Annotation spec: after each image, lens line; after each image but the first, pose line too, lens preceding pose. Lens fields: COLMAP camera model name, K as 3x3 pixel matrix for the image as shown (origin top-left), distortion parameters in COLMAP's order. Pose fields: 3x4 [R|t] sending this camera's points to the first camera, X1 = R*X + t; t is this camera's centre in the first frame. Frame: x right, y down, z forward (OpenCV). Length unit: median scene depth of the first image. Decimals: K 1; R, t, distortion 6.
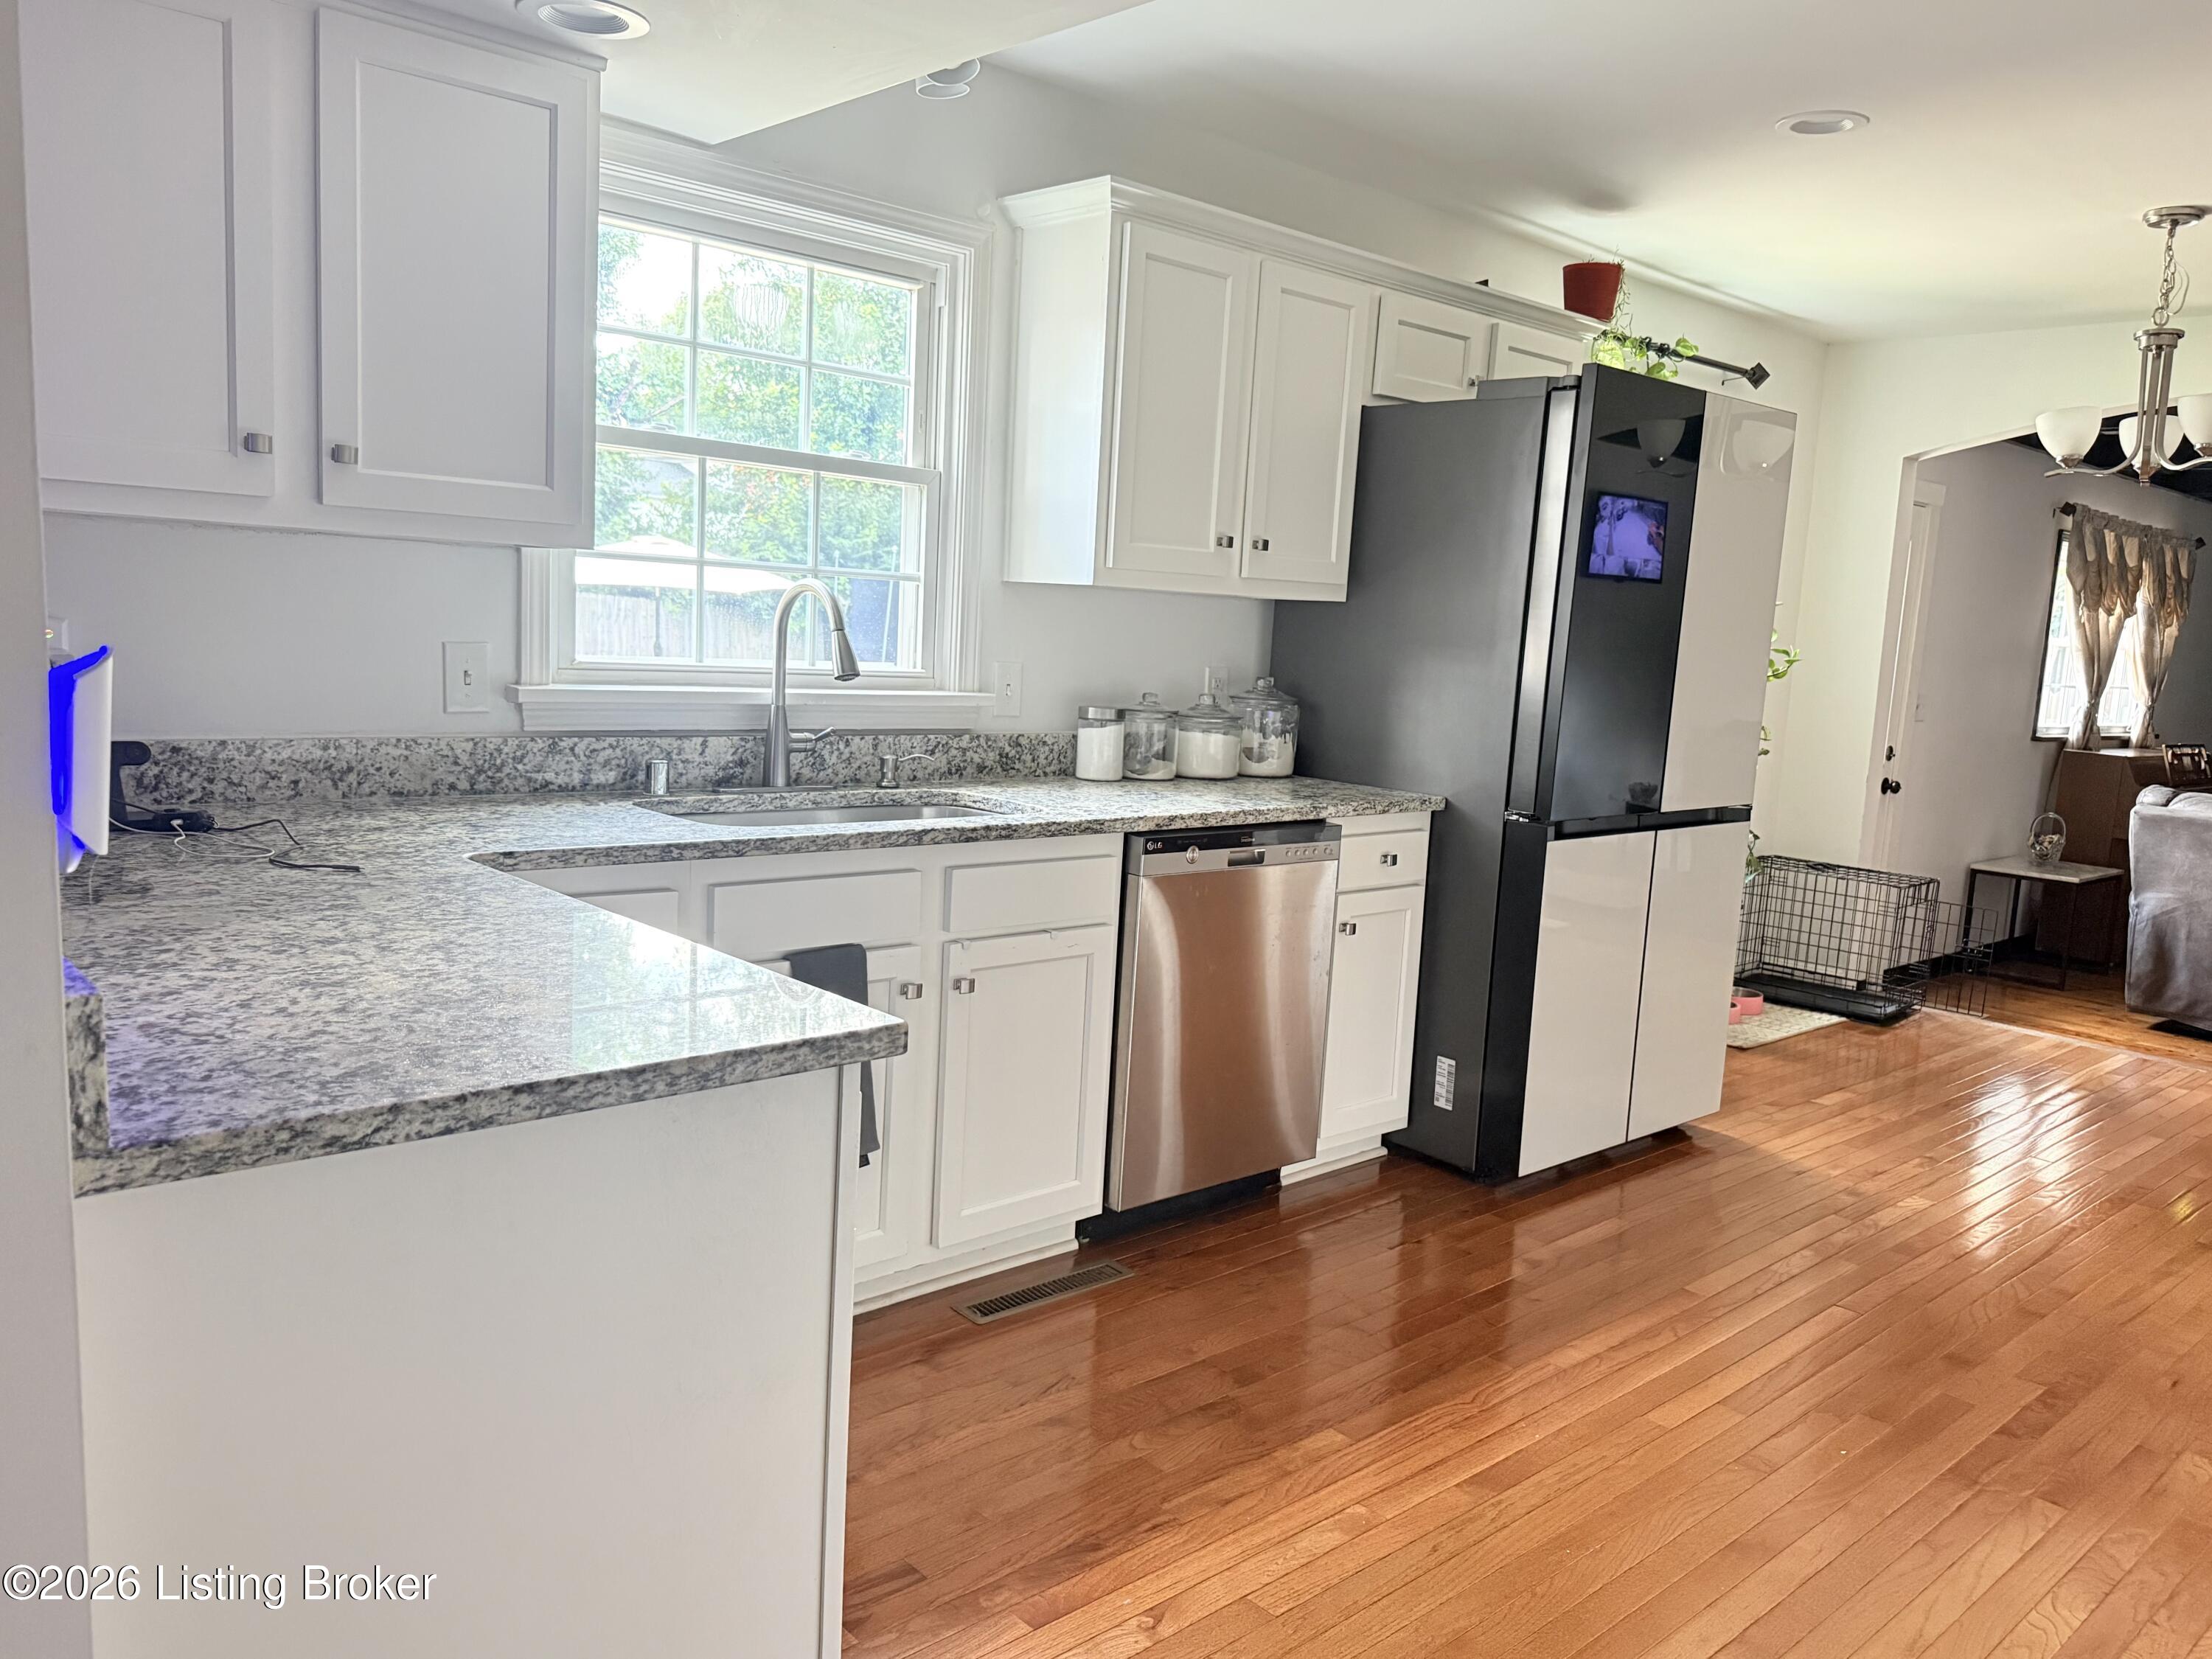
lens RADIAL K [[1616.1, 0, 1119.5], [0, 1616.1, 817.4], [0, 0, 1]] dist [0.060973, -0.067301]
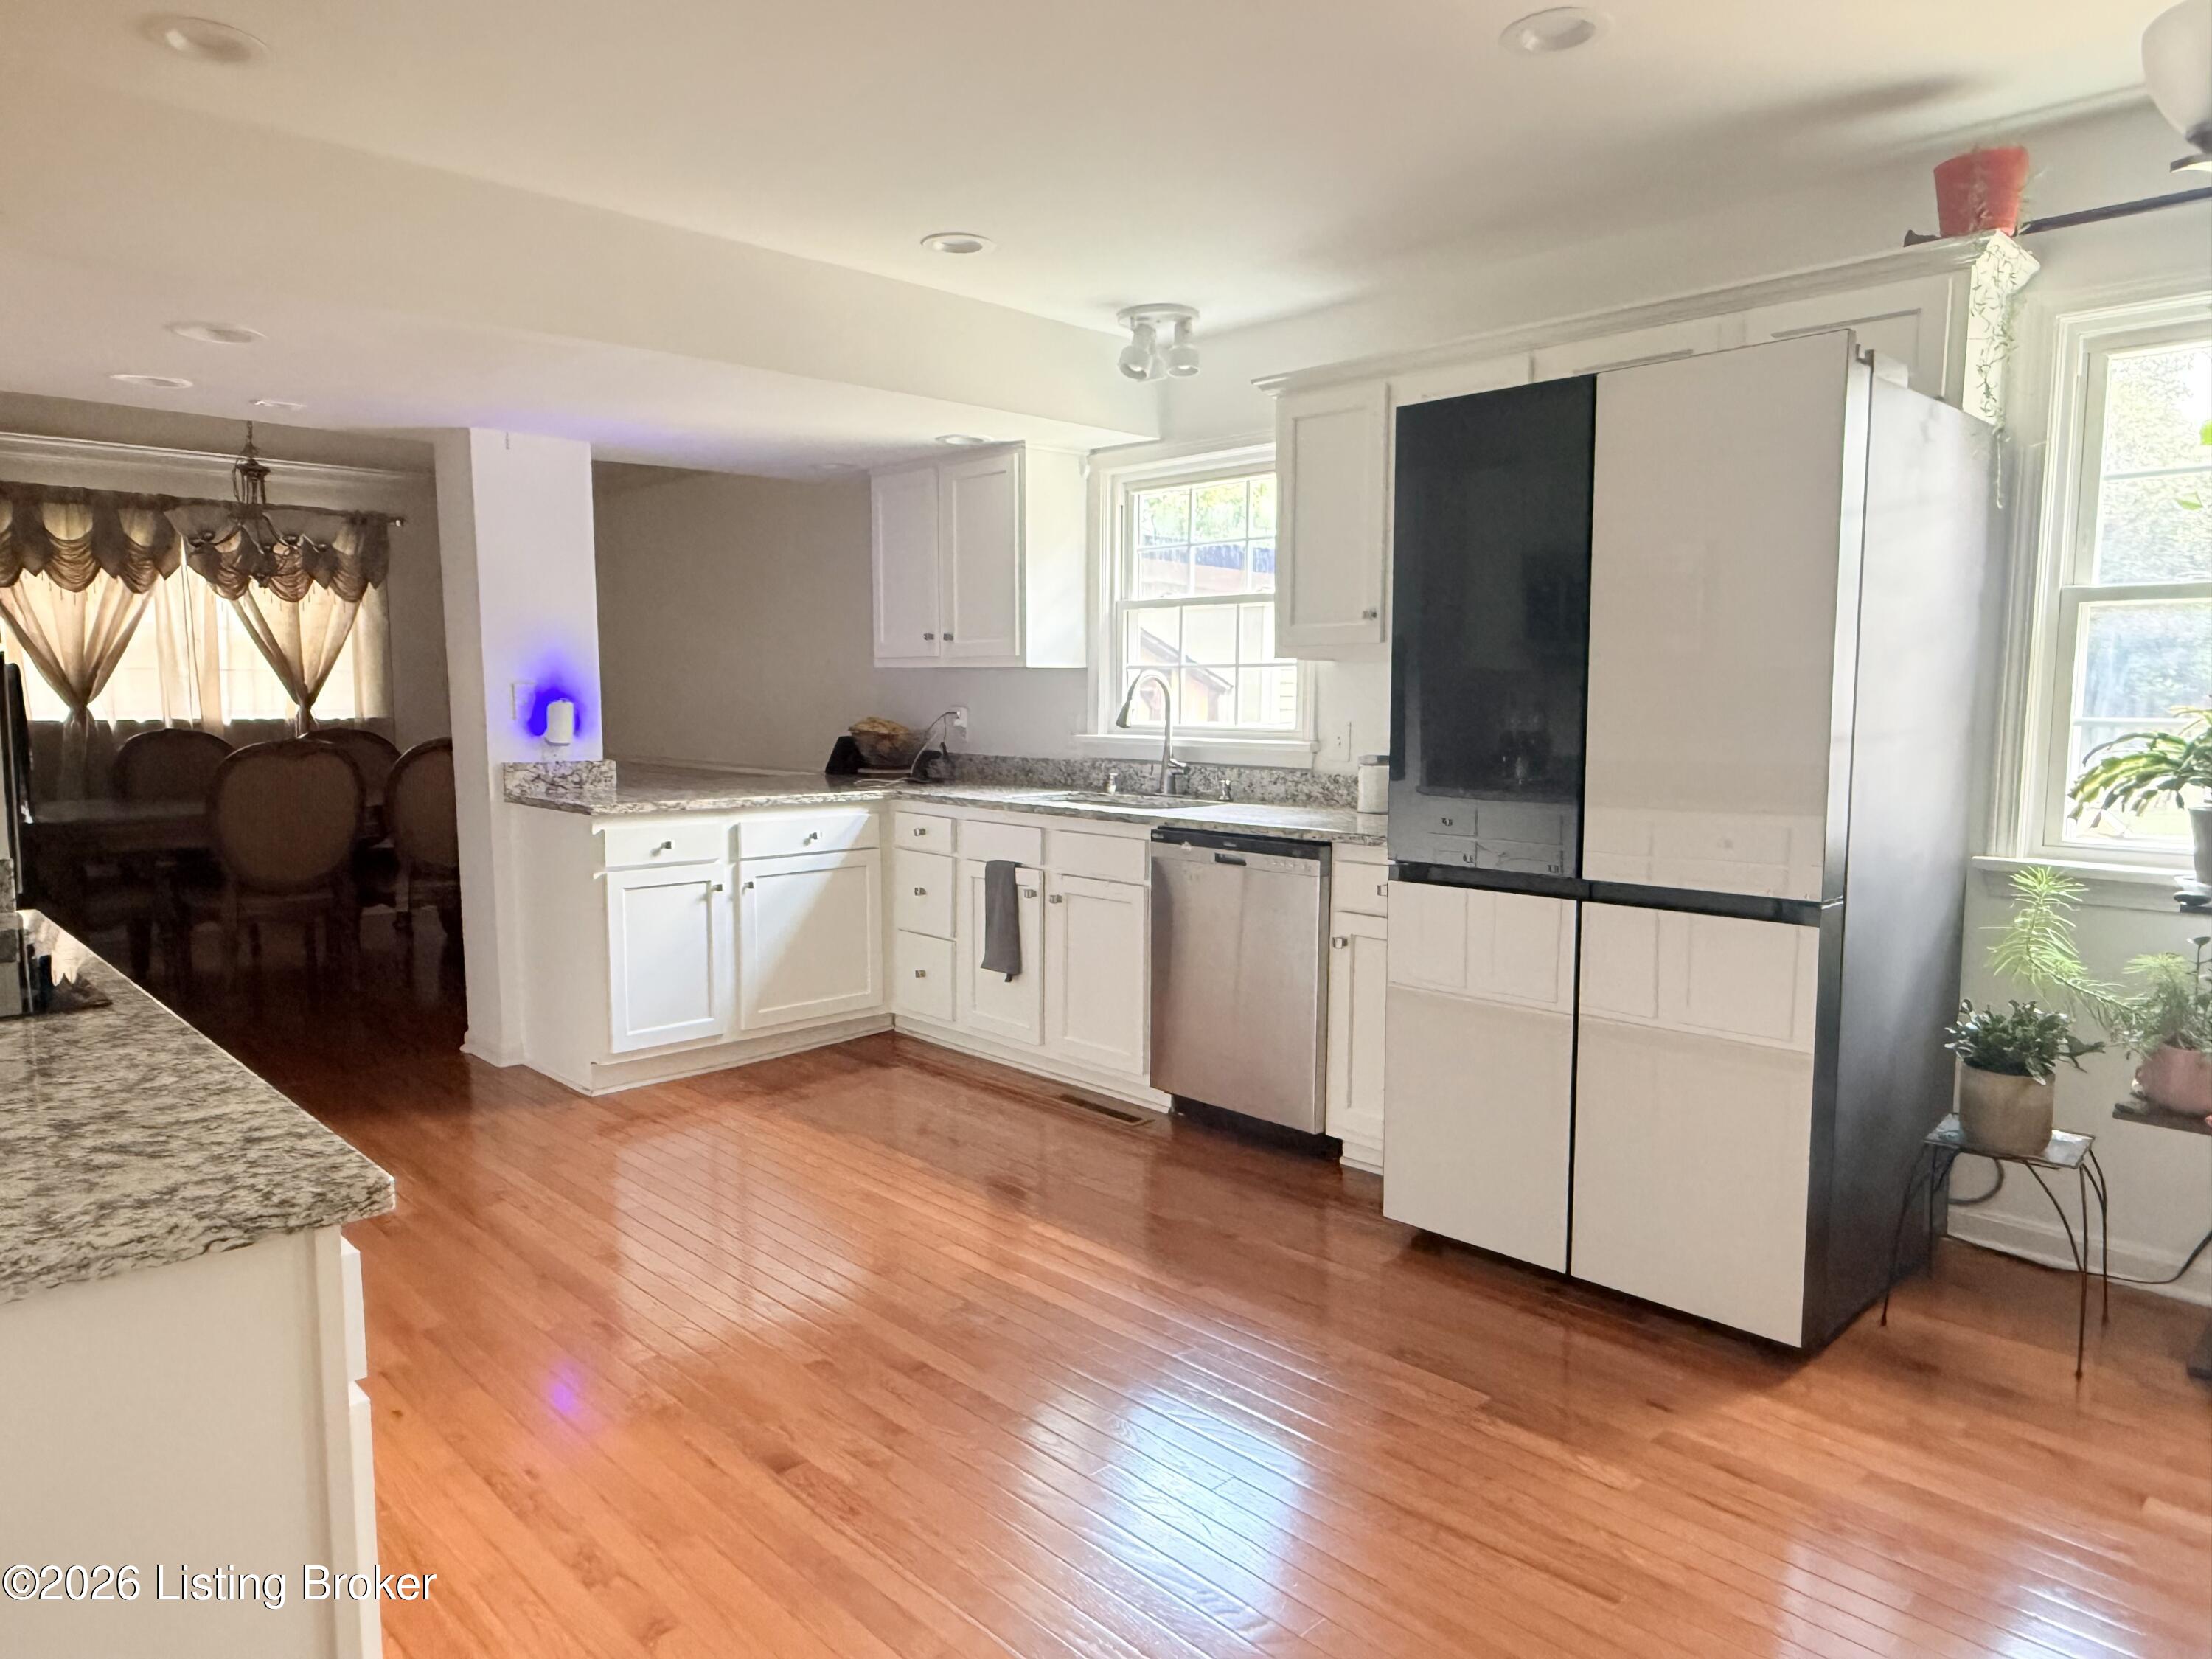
lens RADIAL K [[1399.9, 0, 1107.4], [0, 1399.9, 833.8], [0, 0, 1]] dist [0.022382, 0.000895]
pose [[0.036632, 0.046968, -0.998224, 0.843332], [-0.120774, 0.991781, 0.042233, -0.021753], [0.992004, 0.119013, 0.042003, 0.590983]]
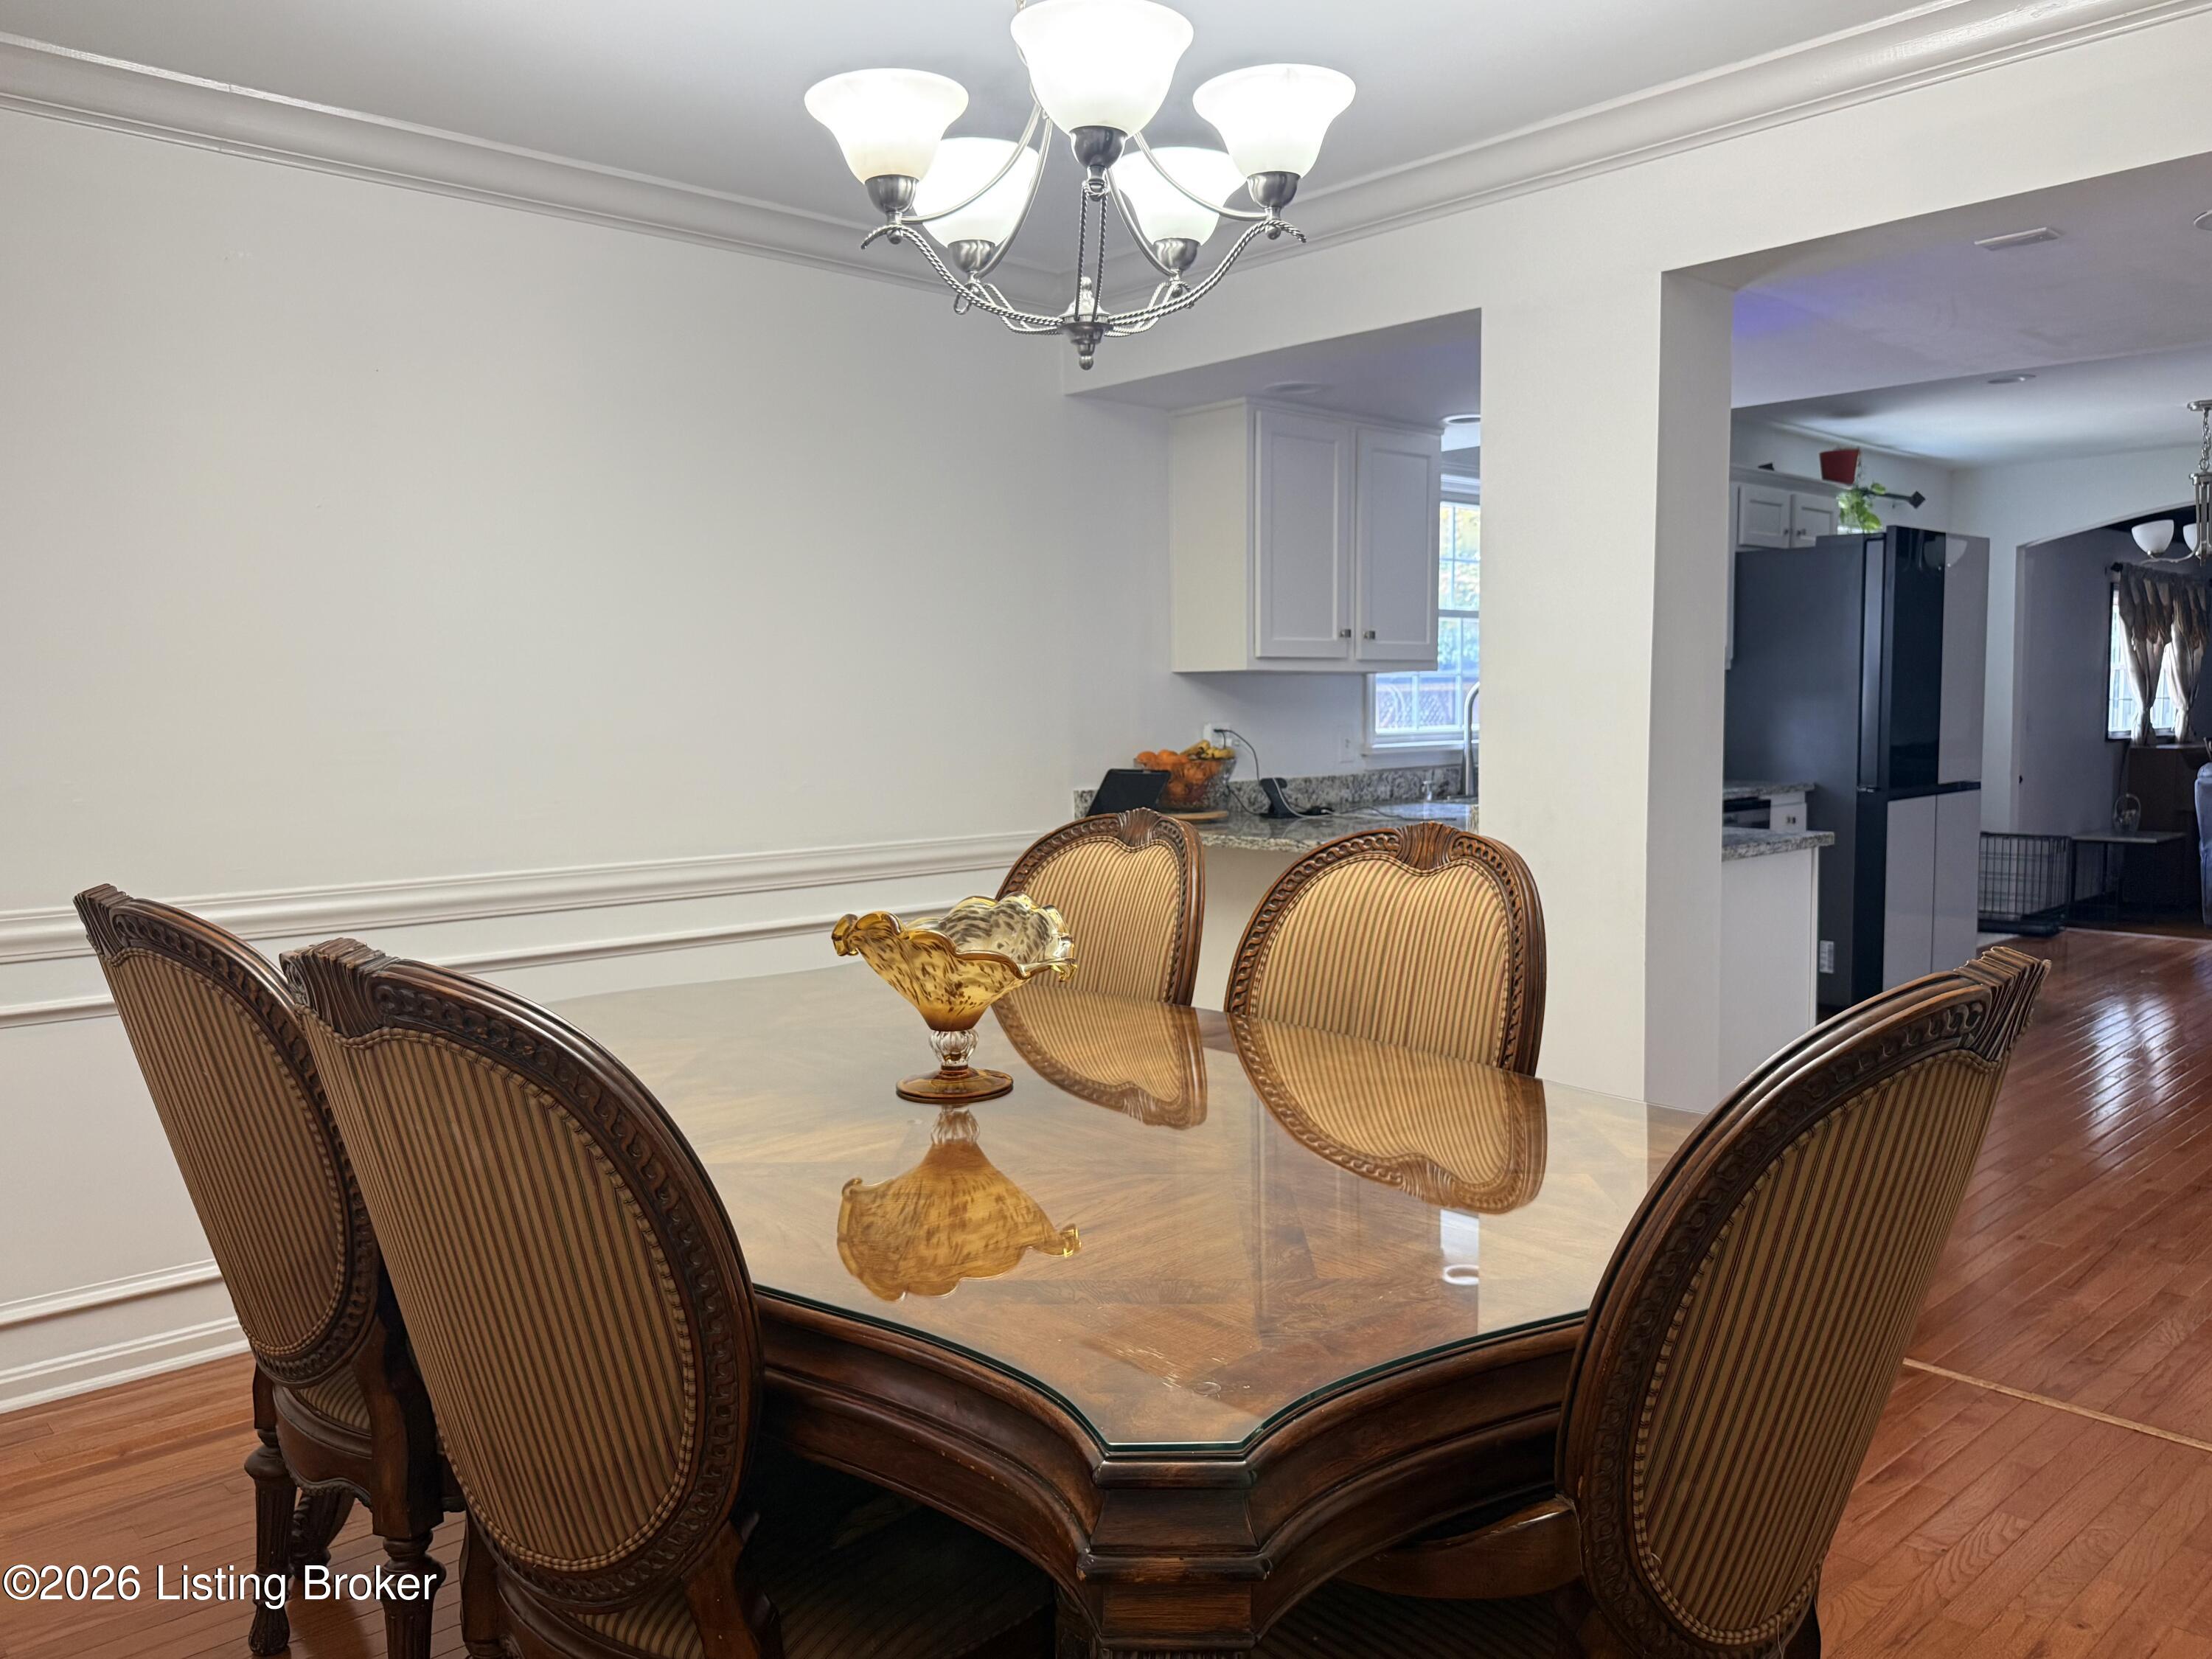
lens RADIAL K [[1616.1, 0, 1084.0], [0, 1616.1, 832.1], [0, 0, 1]] dist [0.060973, -0.067301]
pose [[0.997451, -0.070522, -0.010900, -0.416660], [0.069919, 0.996386, -0.048225, 0.052535], [0.014261, 0.047340, 0.998777, -0.537027]]
